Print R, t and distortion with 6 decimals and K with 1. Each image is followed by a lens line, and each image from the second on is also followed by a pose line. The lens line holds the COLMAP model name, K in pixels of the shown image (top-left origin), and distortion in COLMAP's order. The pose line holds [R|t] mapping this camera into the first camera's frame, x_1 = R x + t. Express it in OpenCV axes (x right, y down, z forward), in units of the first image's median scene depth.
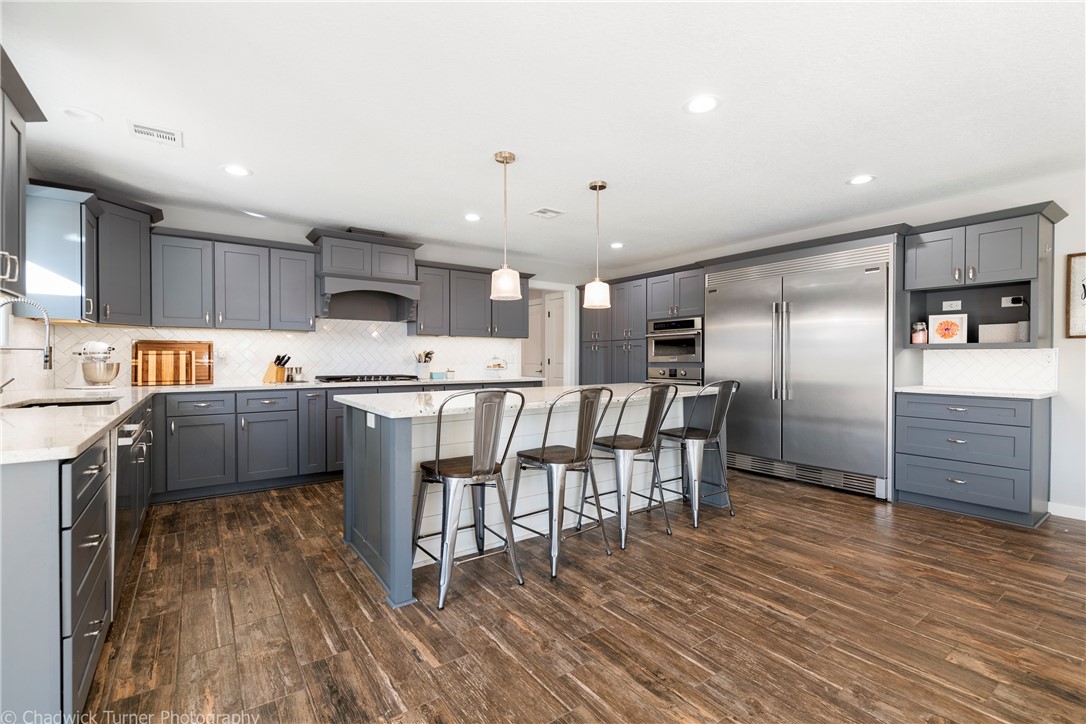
lens RADIAL K [[472.1, 0, 543.0], [0, 472.1, 362.0], [0, 0, 1]] dist [0.001211, 0.000393]
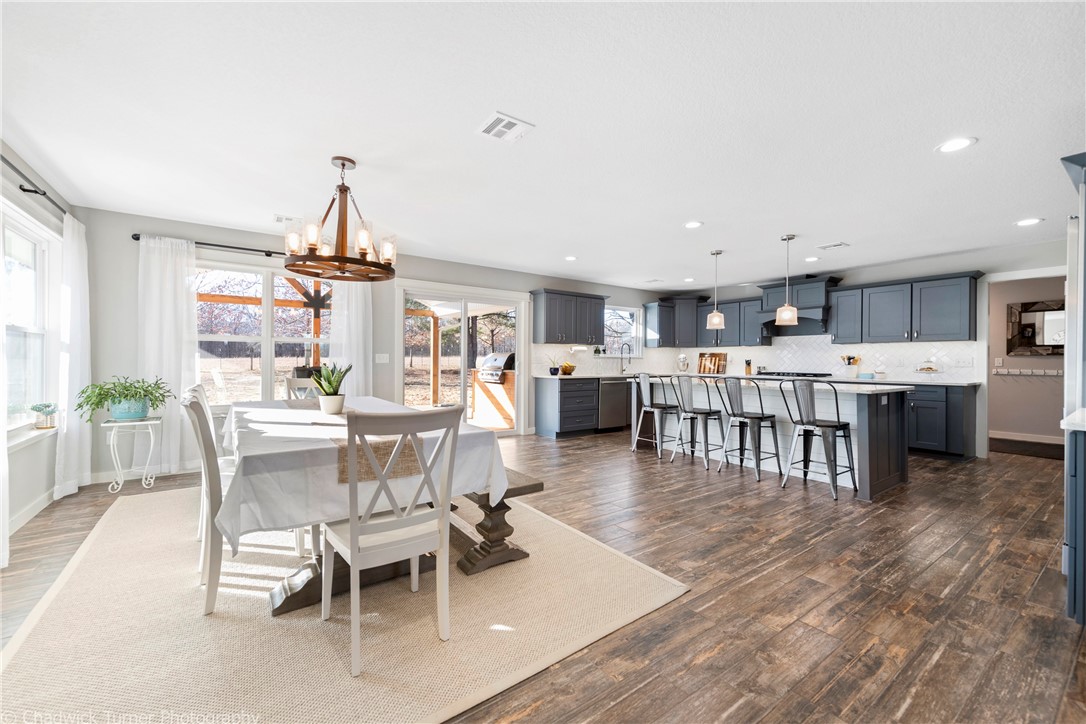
lens RADIAL K [[435.3, 0, 543.0], [0, 435.3, 362.0], [0, 0, 1]] dist [0.000100, 0.000002]
pose [[-0.014459, -0.004243, -0.999886, 1.705175], [-0.021112, 0.999769, -0.003937, 0.026569], [0.999673, 0.021053, -0.014546, 0.386564]]
